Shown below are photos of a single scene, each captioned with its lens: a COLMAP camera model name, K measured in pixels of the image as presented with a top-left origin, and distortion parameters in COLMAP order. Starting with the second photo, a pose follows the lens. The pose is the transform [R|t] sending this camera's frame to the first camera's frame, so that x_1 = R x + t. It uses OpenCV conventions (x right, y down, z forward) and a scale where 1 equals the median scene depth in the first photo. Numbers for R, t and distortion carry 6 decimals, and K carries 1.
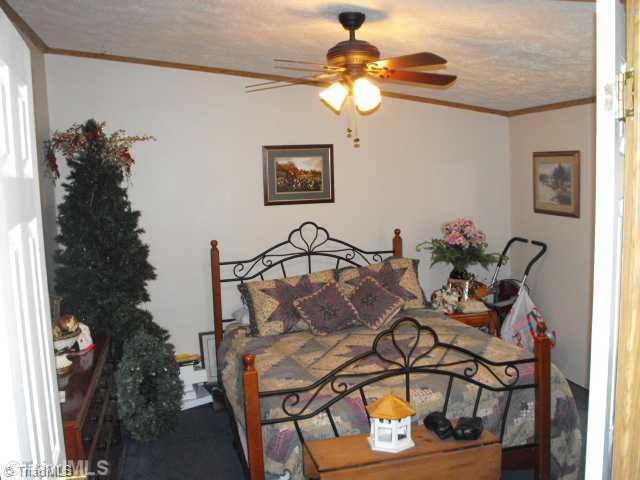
lens RADIAL K [[670.9, 0, 320.0], [0, 670.9, 240.0], [0, 0, 1]] dist [0.001866, 0.001362]
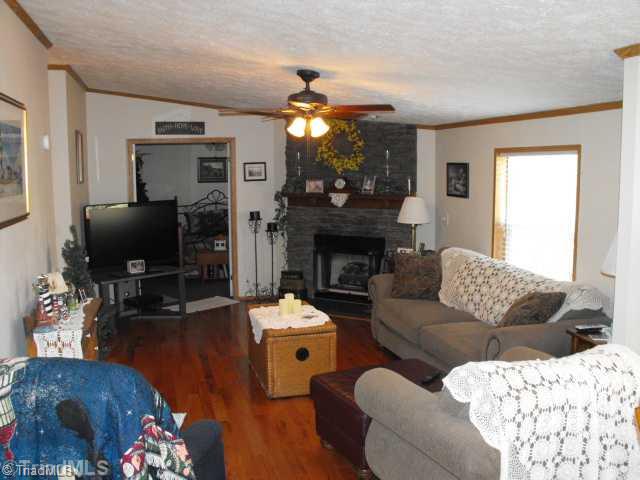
lens RADIAL K [[619.7, 0, 320.0], [0, 619.7, 240.0], [0, 0, 1]] dist [-0.118936, 0.001919]
pose [[0.999622, 0.027435, 0.001919, 0.345721], [-0.027379, 0.999317, -0.024804, 0.191377], [-0.002598, 0.024742, 0.999690, -1.158969]]
